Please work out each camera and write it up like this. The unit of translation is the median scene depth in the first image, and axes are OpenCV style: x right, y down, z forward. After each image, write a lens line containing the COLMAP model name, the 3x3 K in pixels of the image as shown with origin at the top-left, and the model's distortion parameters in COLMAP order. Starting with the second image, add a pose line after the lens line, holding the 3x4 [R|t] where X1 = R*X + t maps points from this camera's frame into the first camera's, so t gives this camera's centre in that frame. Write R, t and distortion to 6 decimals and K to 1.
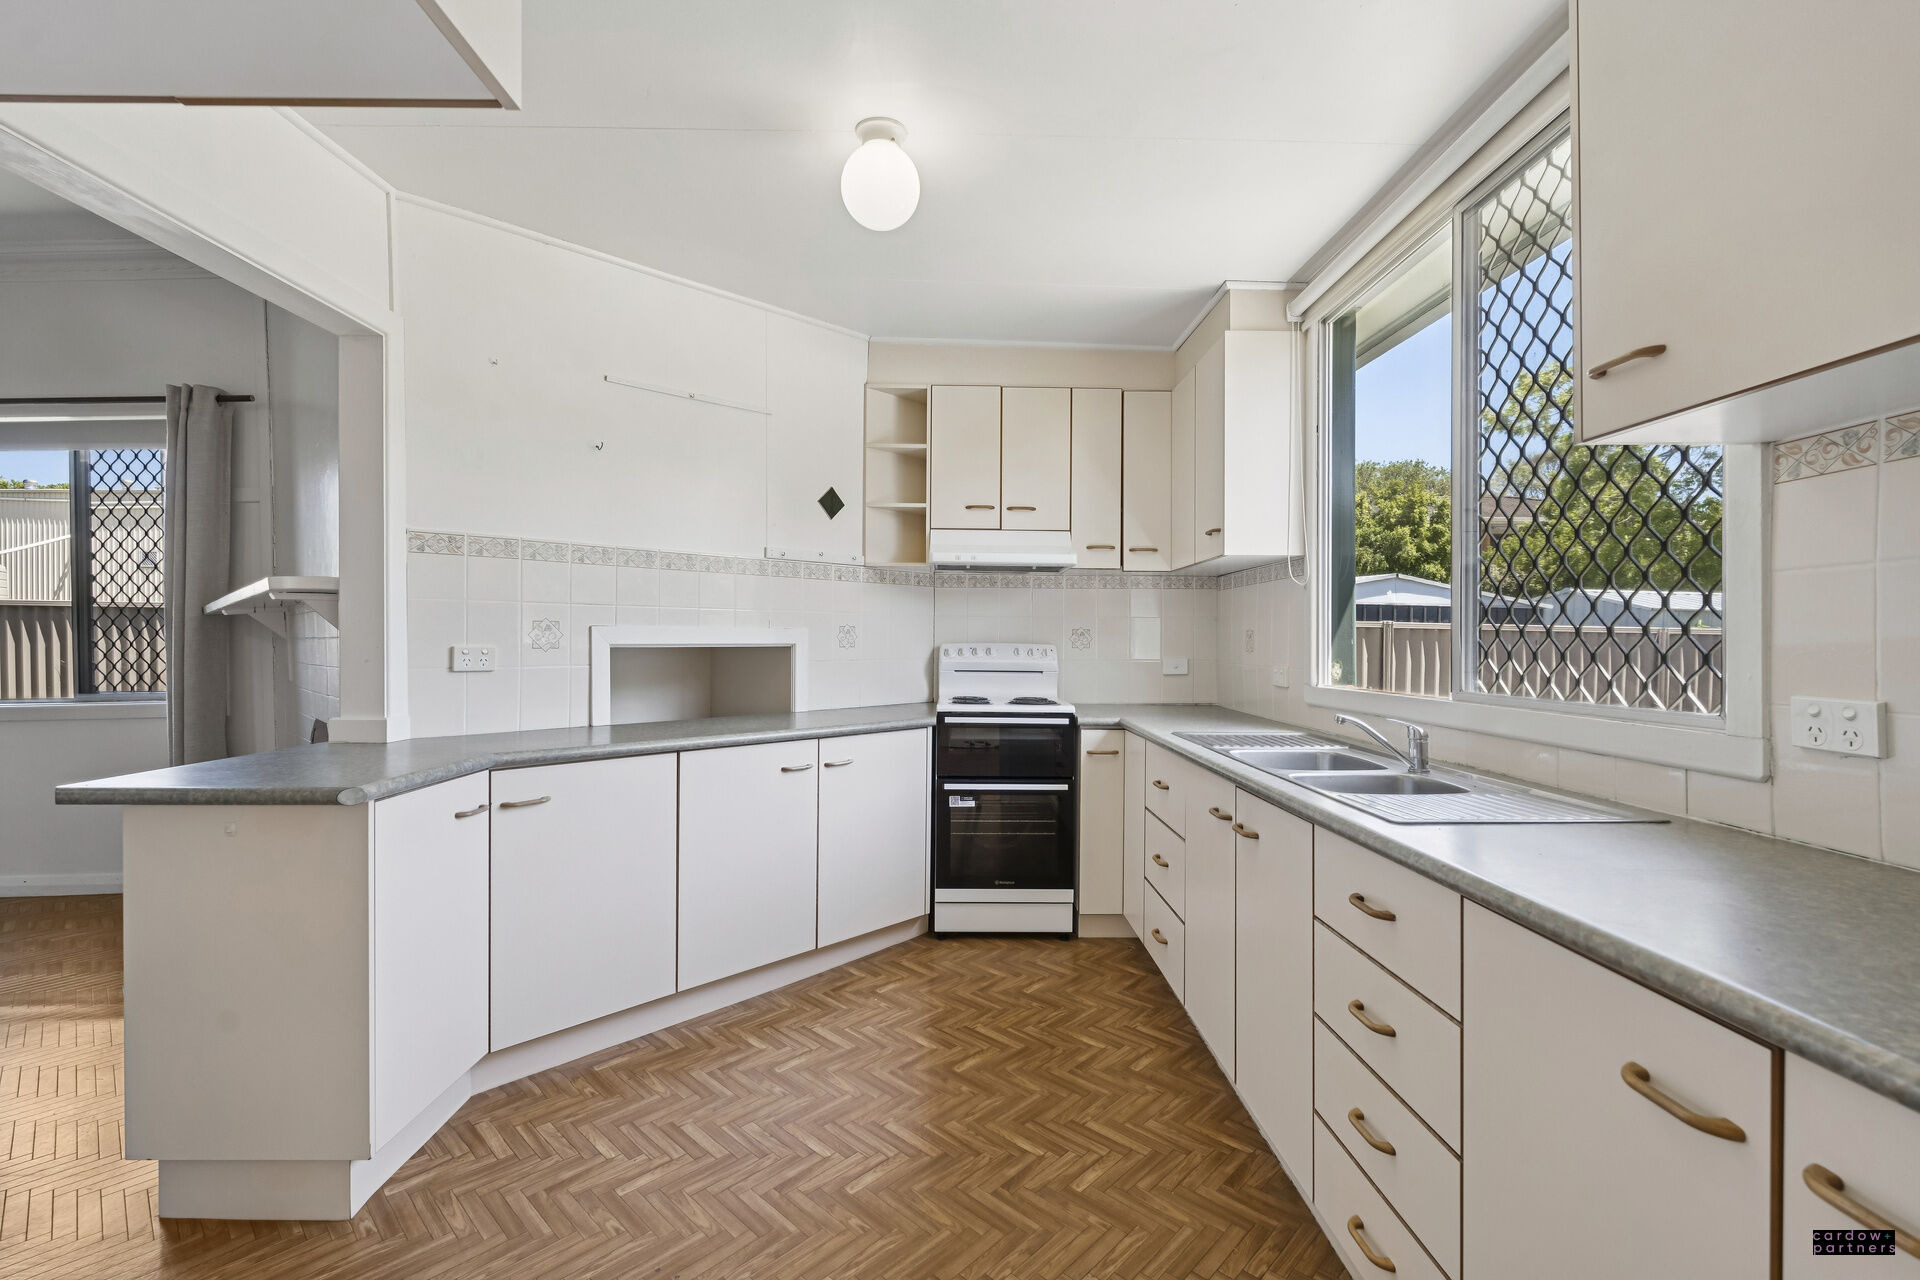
lens RADIAL K [[843.1, 0, 960.0], [0, 843.1, 639.0], [0, 0, 1]] dist [0.000246, -0.000003]
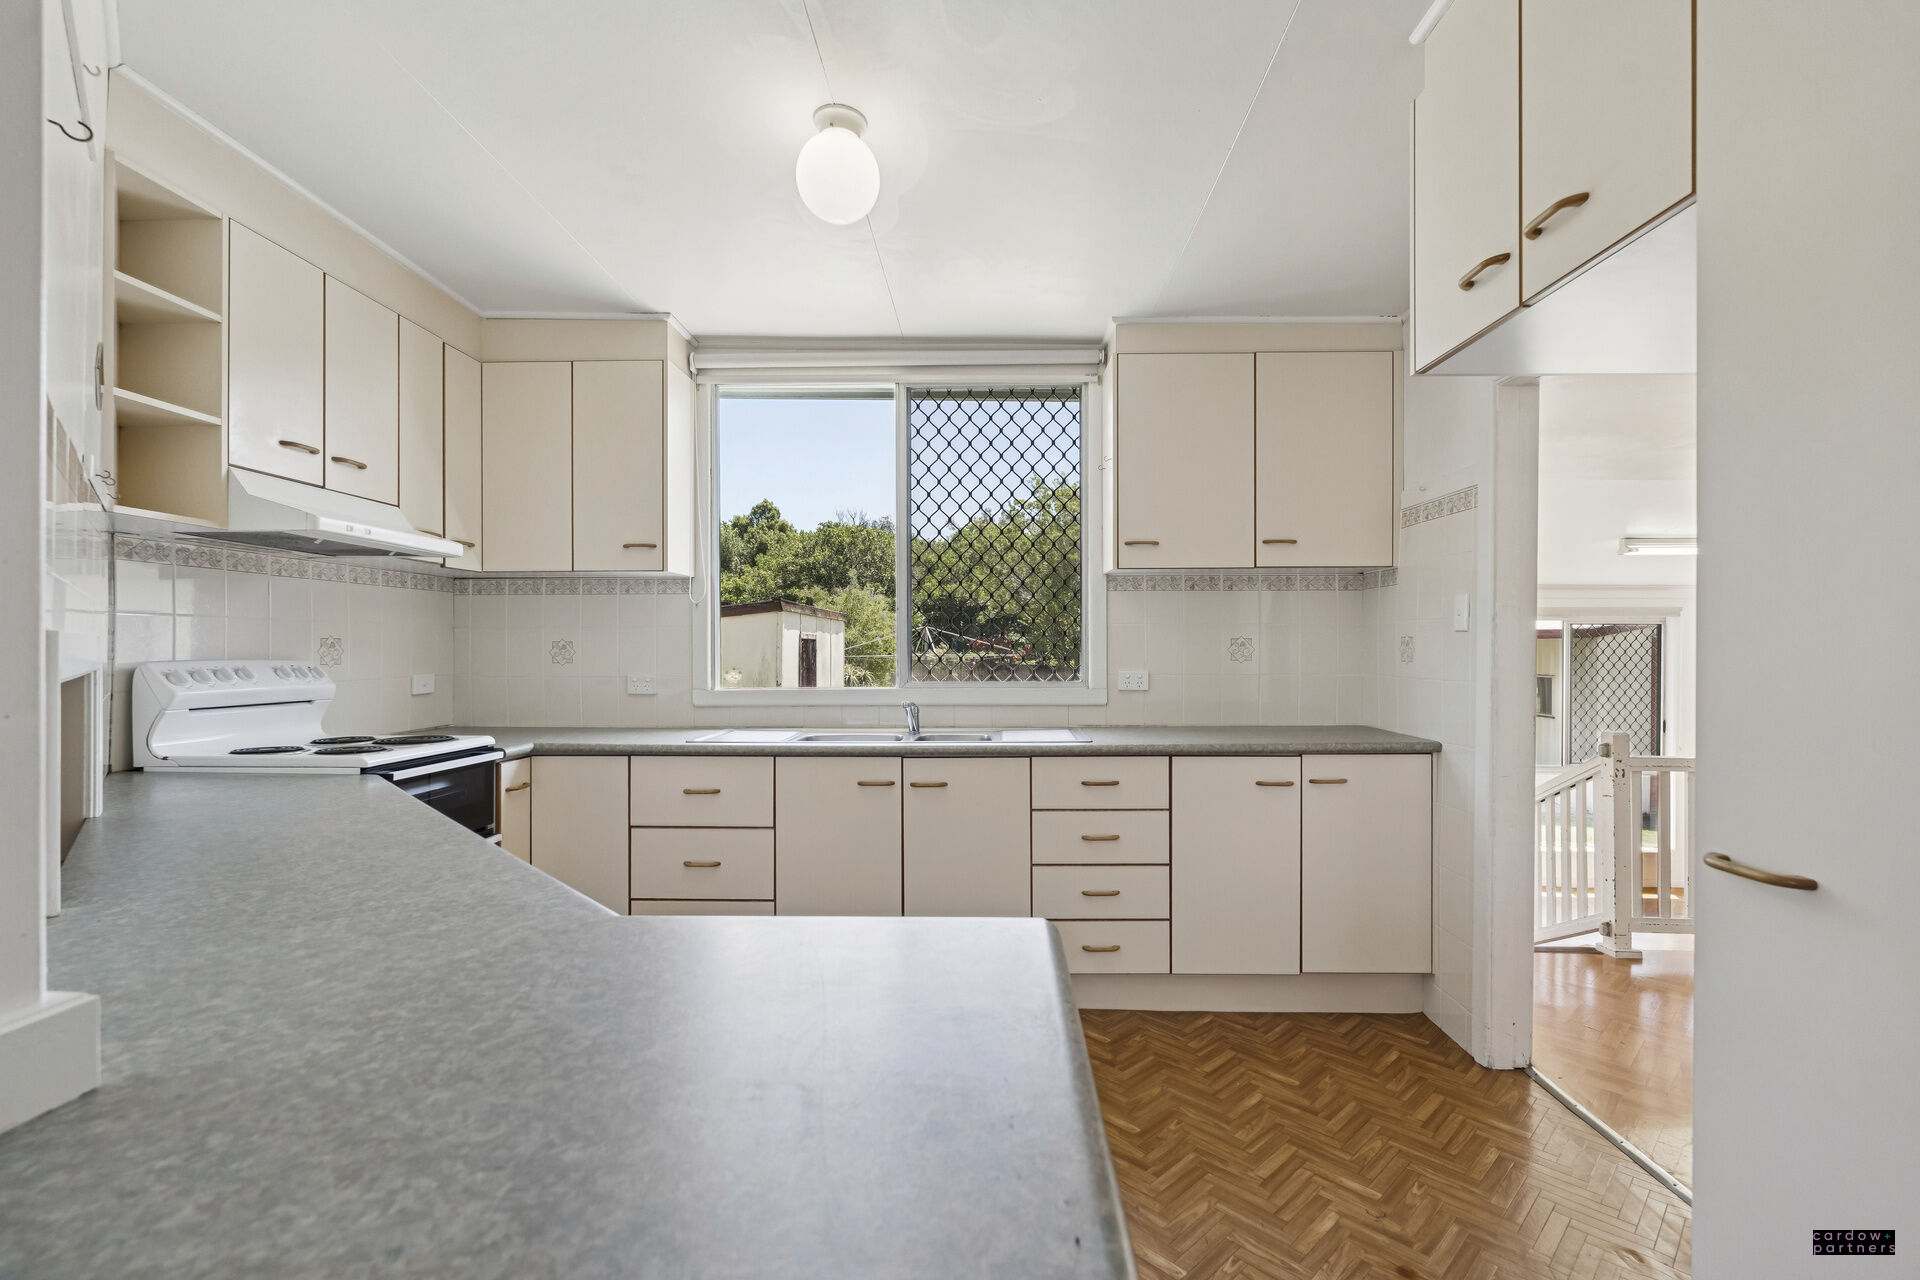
lens RADIAL K [[843.1, 0, 962.1], [0, 843.1, 642.2], [0, 0, 1]] dist [0.000246, -0.000003]
pose [[0.052625, -0.002807, 0.998610, -0.586331], [0.003664, 0.999990, 0.002617, -0.008820], [-0.998608, 0.003521, 0.052635, 0.465744]]
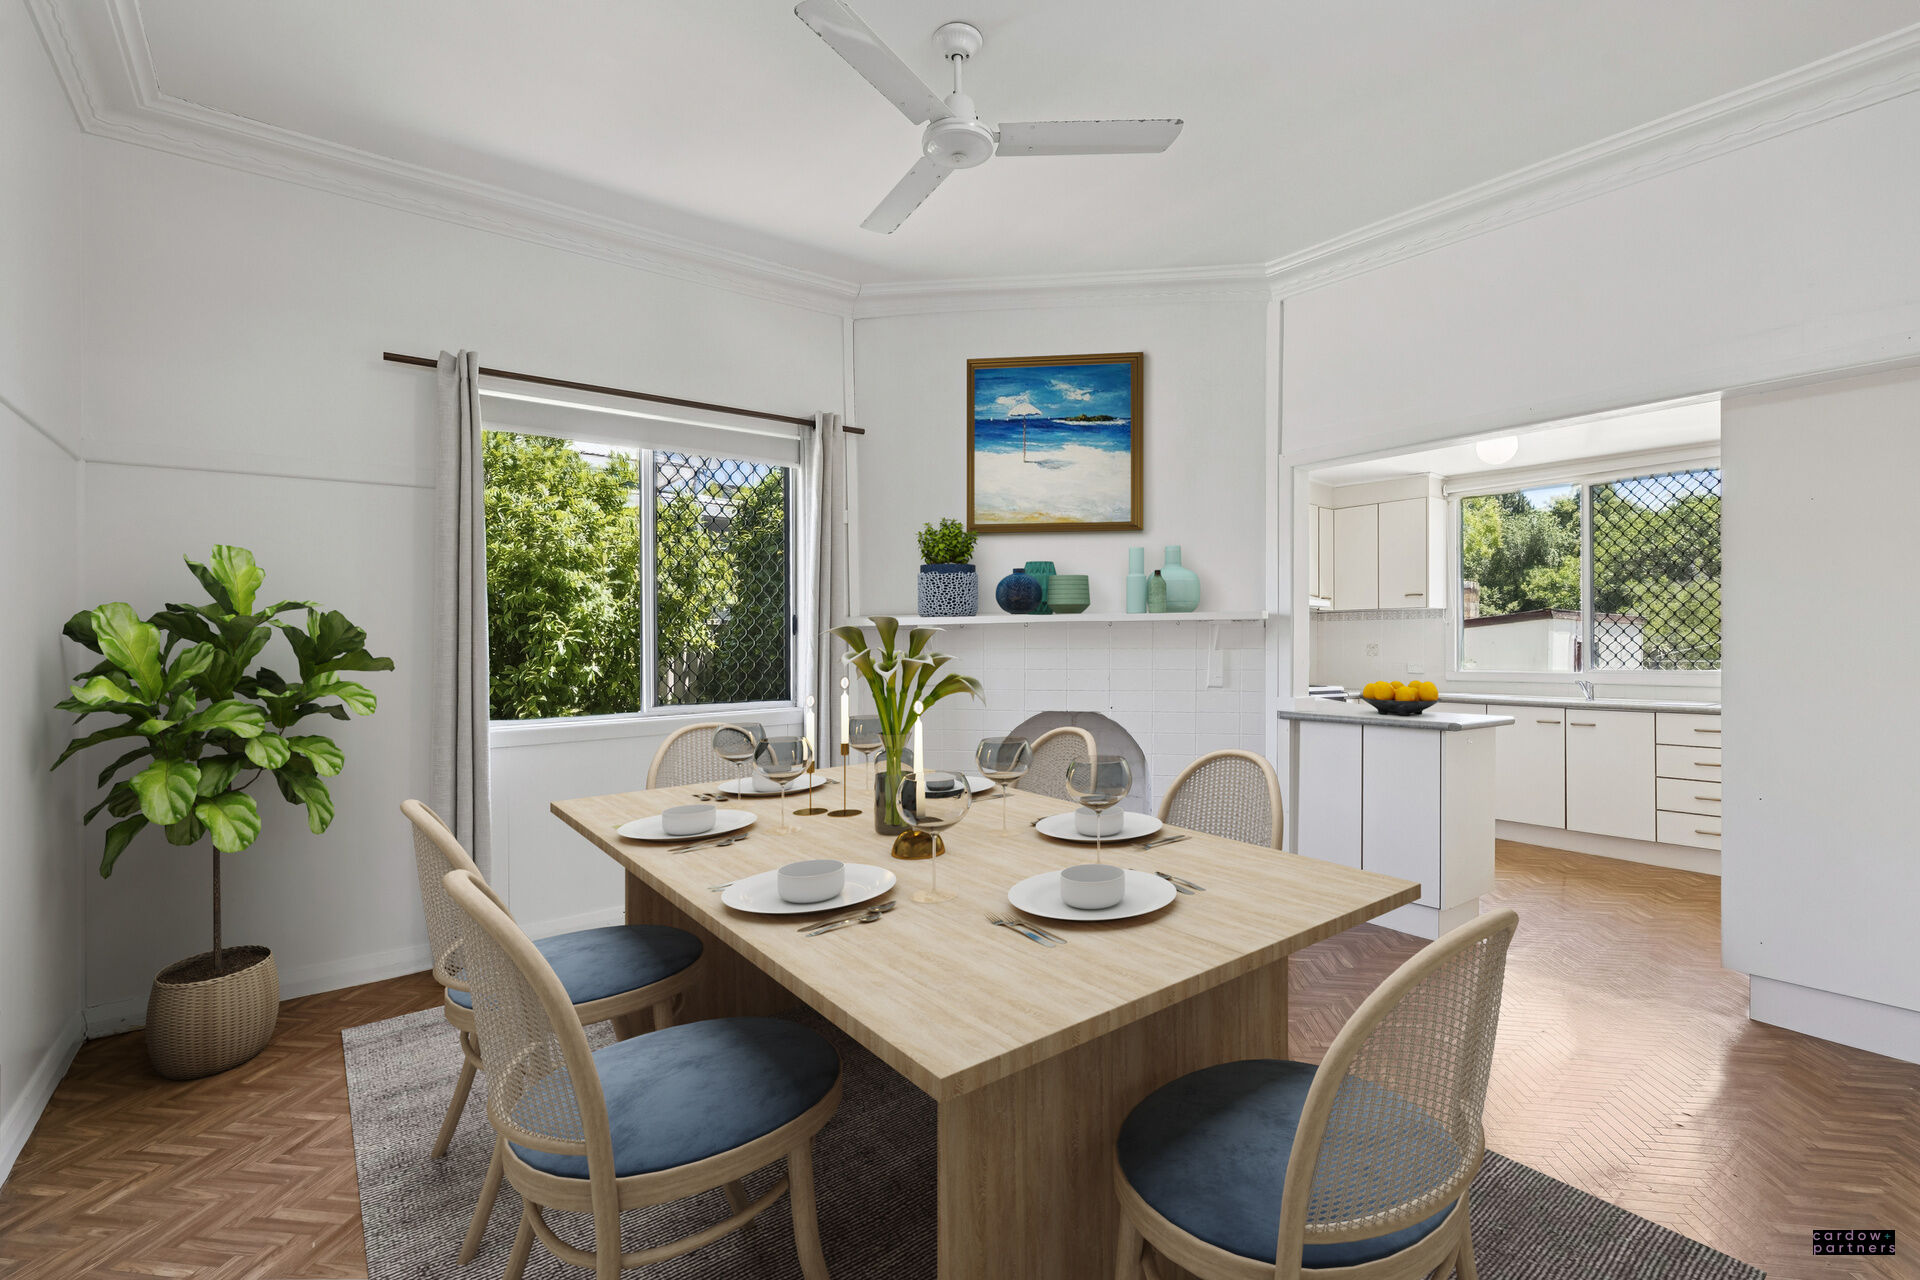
lens RADIAL K [[843.1, 0, 959.7], [0, 843.1, 643.5], [0, 0, 1]] dist [0.000246, -0.000003]
pose [[0.807375, -0.004138, 0.590024, -1.463566], [0.006825, 0.999974, -0.002326, -0.012732], [-0.589999, 0.005905, 0.807382, 0.017629]]
